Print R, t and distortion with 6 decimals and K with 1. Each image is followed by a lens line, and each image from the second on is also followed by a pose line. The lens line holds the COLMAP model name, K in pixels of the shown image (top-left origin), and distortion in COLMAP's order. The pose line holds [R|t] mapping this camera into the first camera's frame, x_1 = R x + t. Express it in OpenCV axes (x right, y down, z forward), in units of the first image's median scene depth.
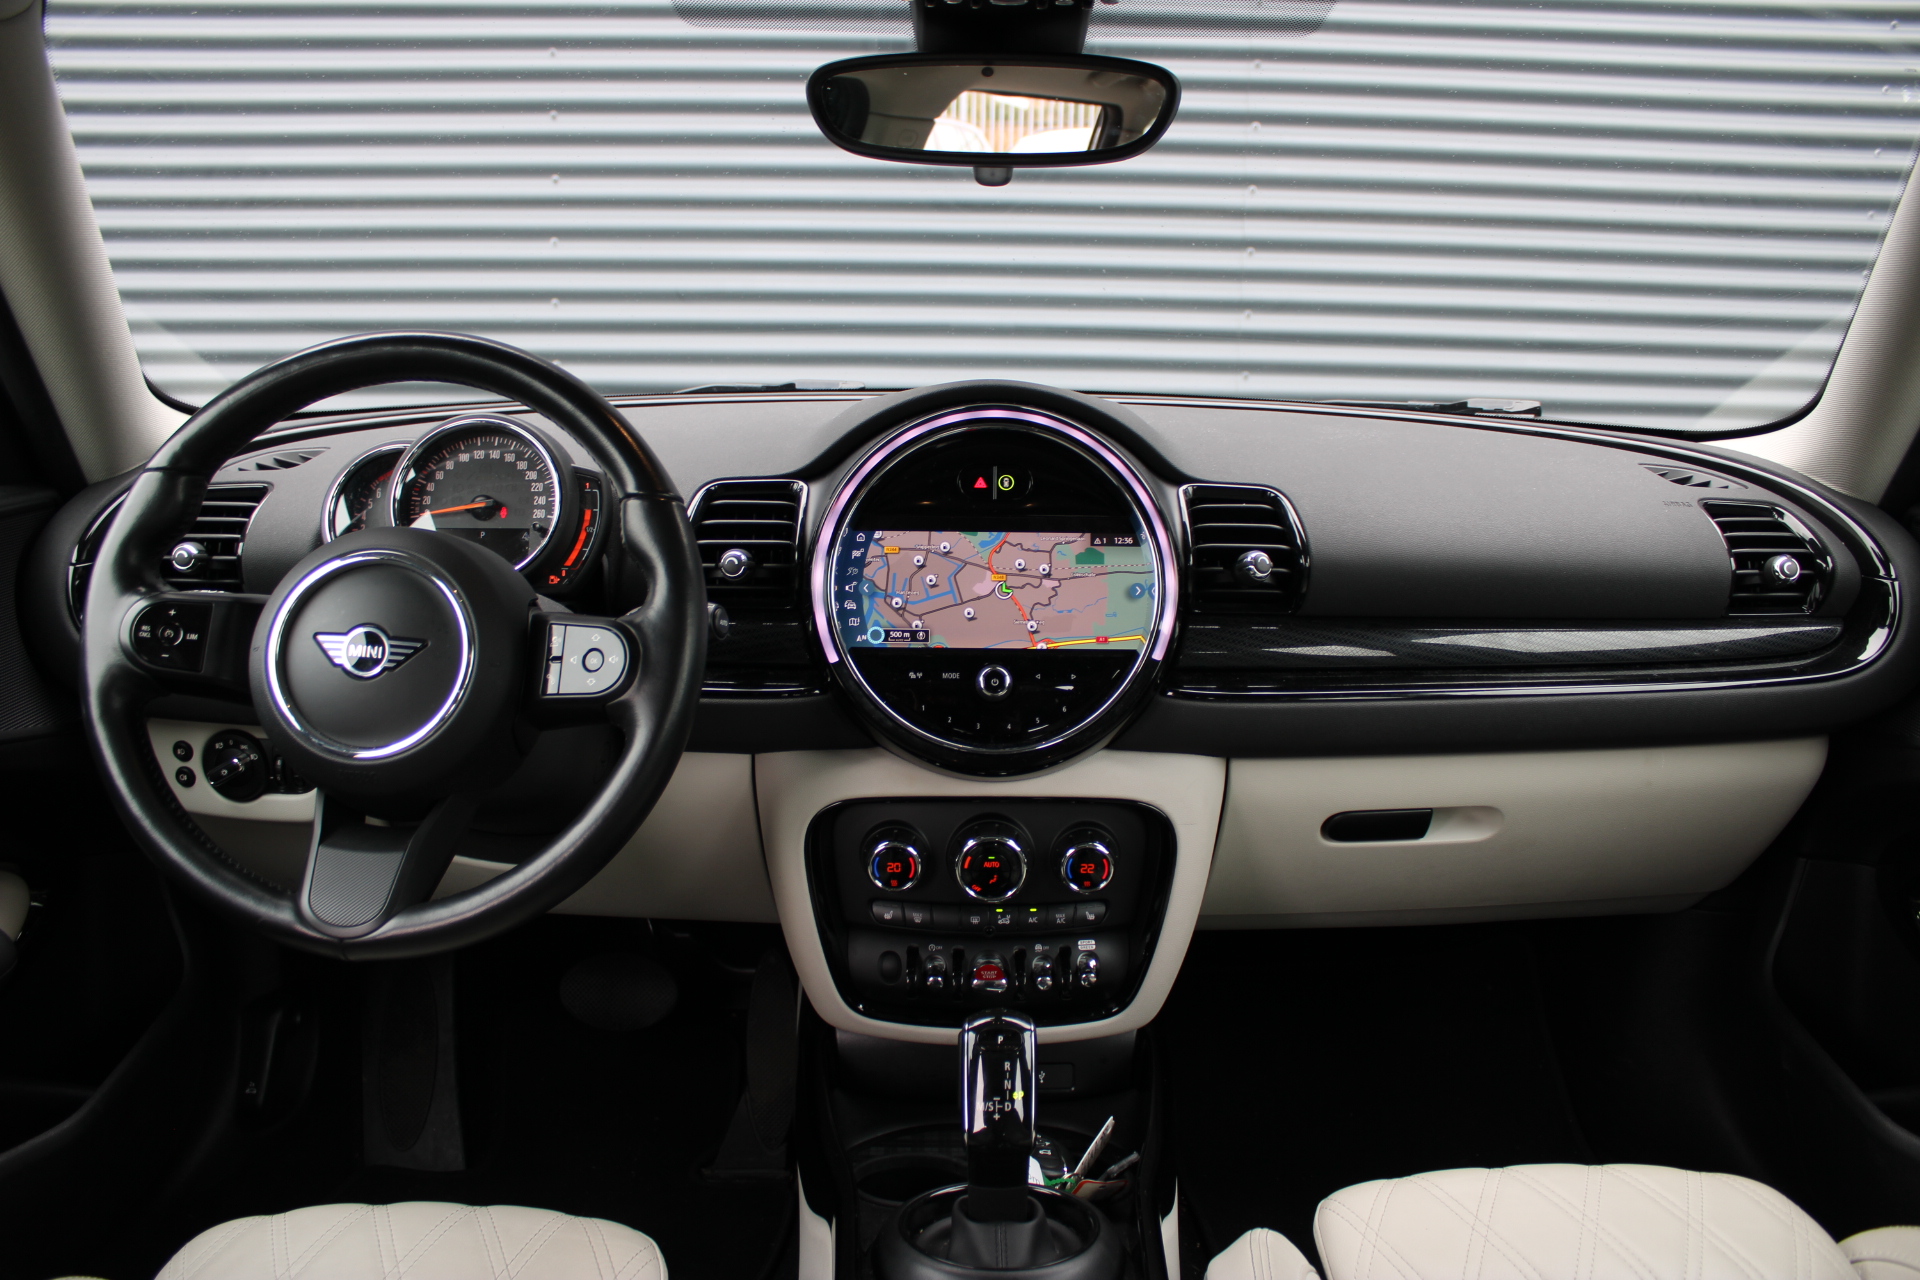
lens RADIAL K [[1576.6, 0, 960.0], [0, 1576.6, 640.0], [0, 0, 1]] dist [-0.169026, 0.141290]
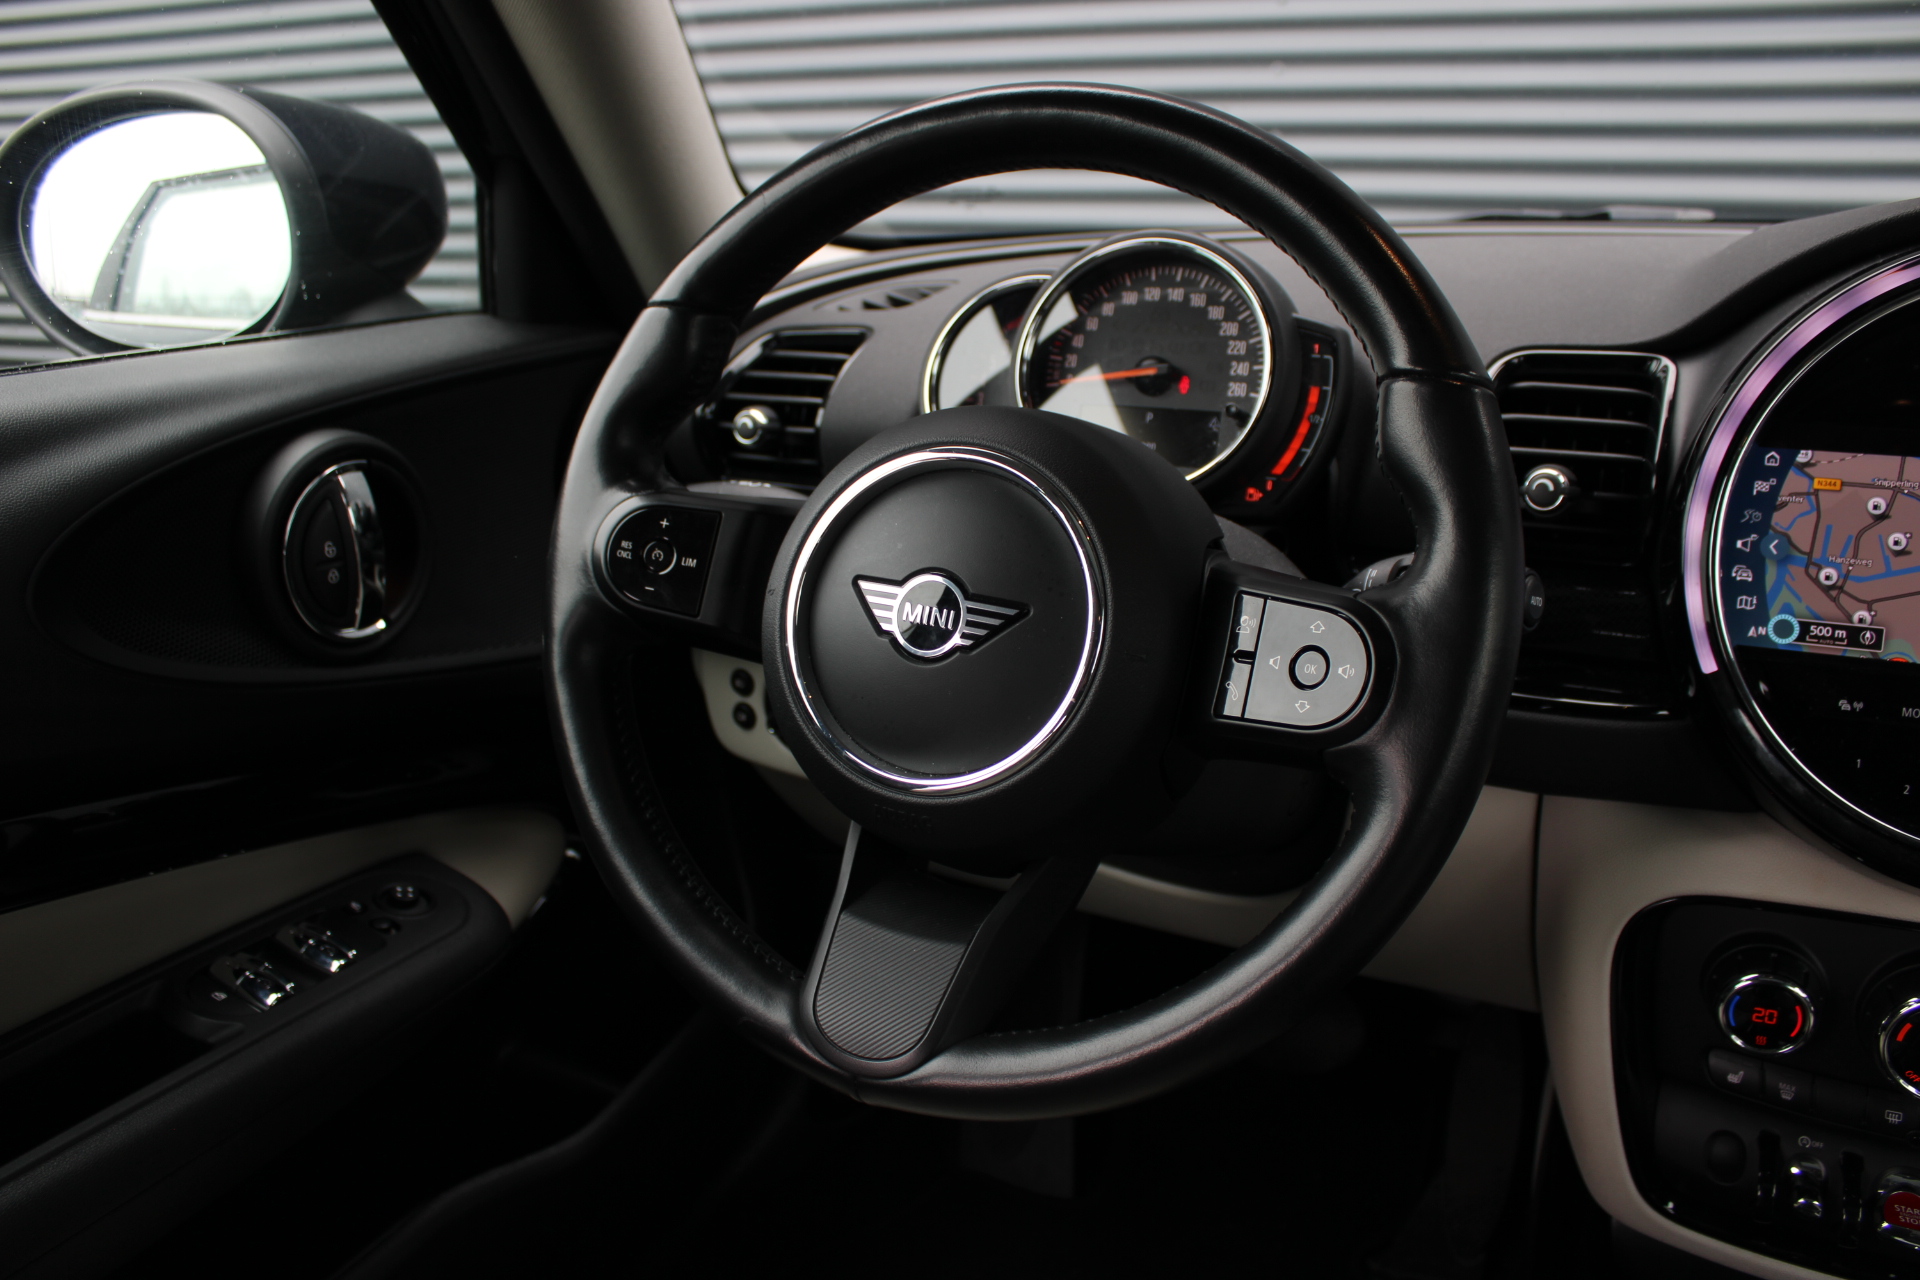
lens RADIAL K [[1576.6, 0, 960.0], [0, 1576.6, 640.0], [0, 0, 1]] dist [-0.169026, 0.141290]
pose [[0.903224, 0.101450, -0.417007, -0.094653], [-0.062917, 0.992462, 0.105171, -0.039199], [0.424533, -0.068756, 0.902798, 0.363154]]
